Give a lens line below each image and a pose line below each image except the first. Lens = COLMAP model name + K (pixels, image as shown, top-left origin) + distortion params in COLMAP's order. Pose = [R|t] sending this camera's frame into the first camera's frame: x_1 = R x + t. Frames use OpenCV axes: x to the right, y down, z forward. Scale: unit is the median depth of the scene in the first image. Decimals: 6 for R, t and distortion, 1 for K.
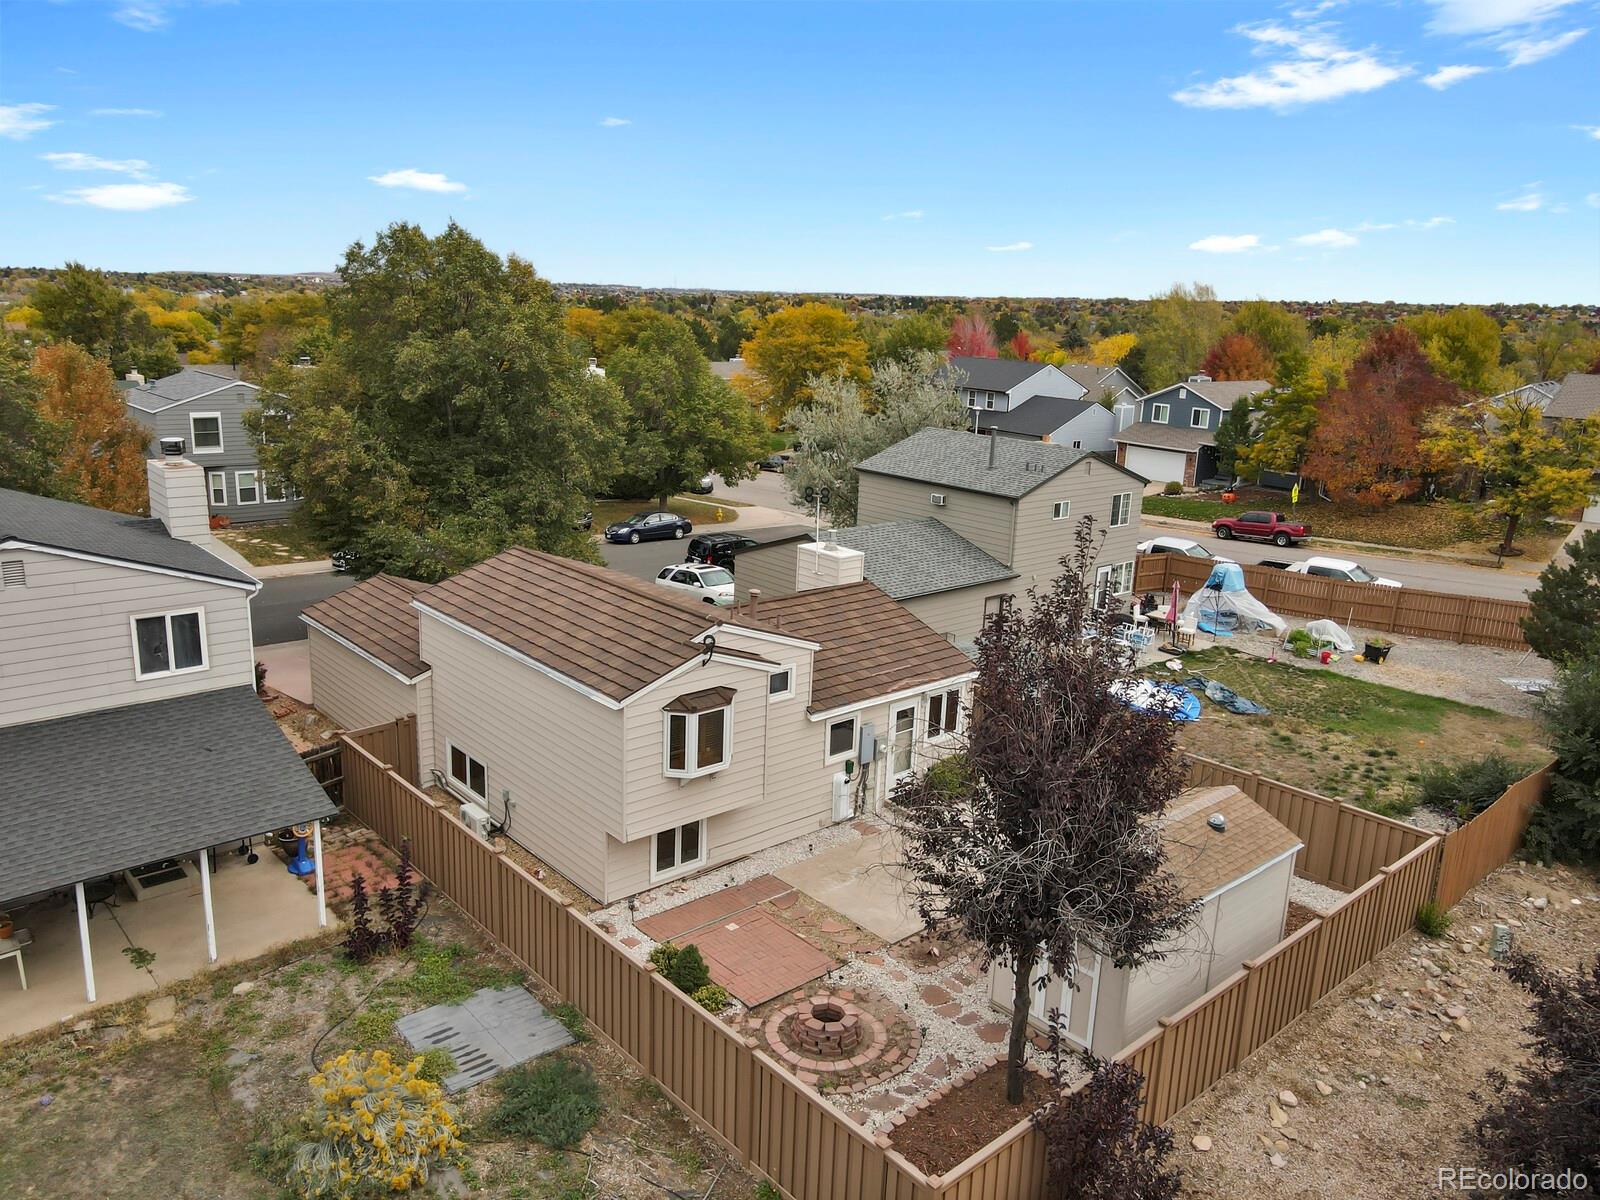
lens RADIAL K [[1178.2, 0, 792.4], [0, 1178.2, 600.7], [0, 0, 1]] dist [0.008240, 0.002495]
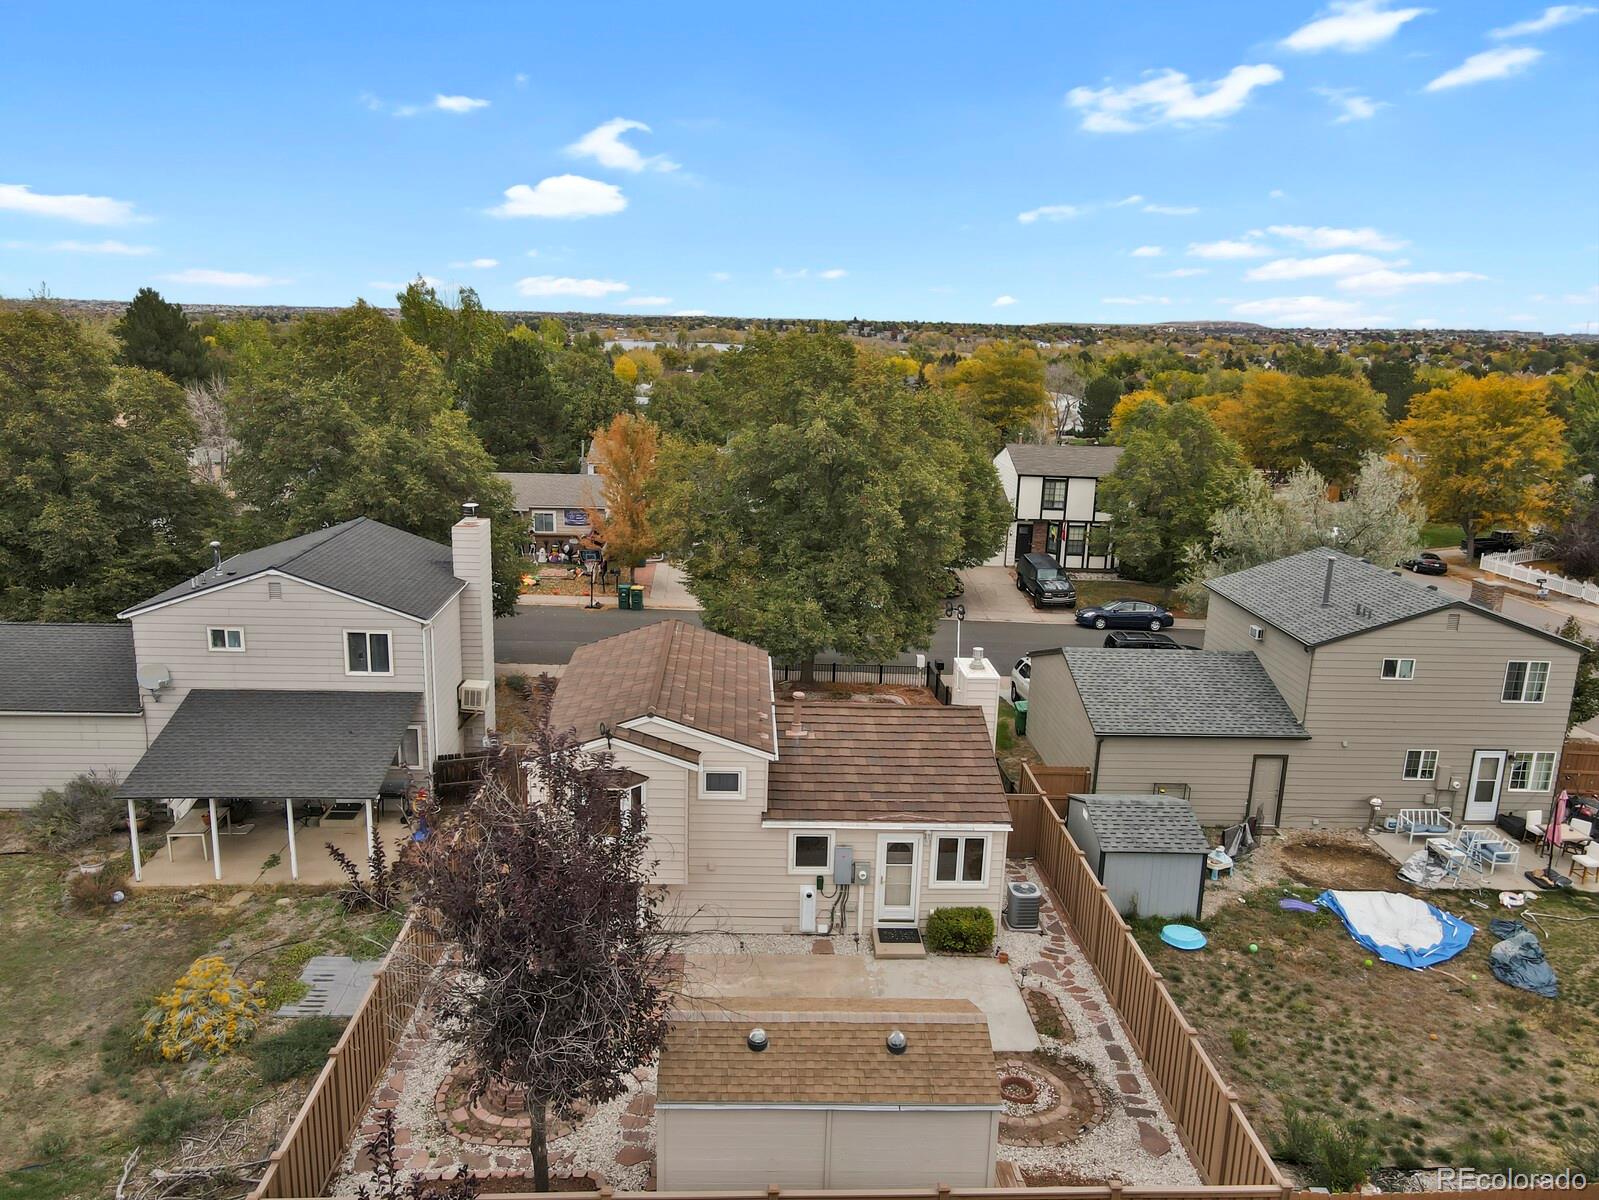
lens RADIAL K [[1177.5, 0, 789.1], [0, 1177.5, 597.3], [0, 0, 1]] dist [0.008240, 0.002495]
pose [[0.775308, 0.132925, -0.617437, 0.621276], [-0.158155, 0.987316, 0.013960, -0.110807], [0.611460, 0.086827, 0.786497, 0.170035]]
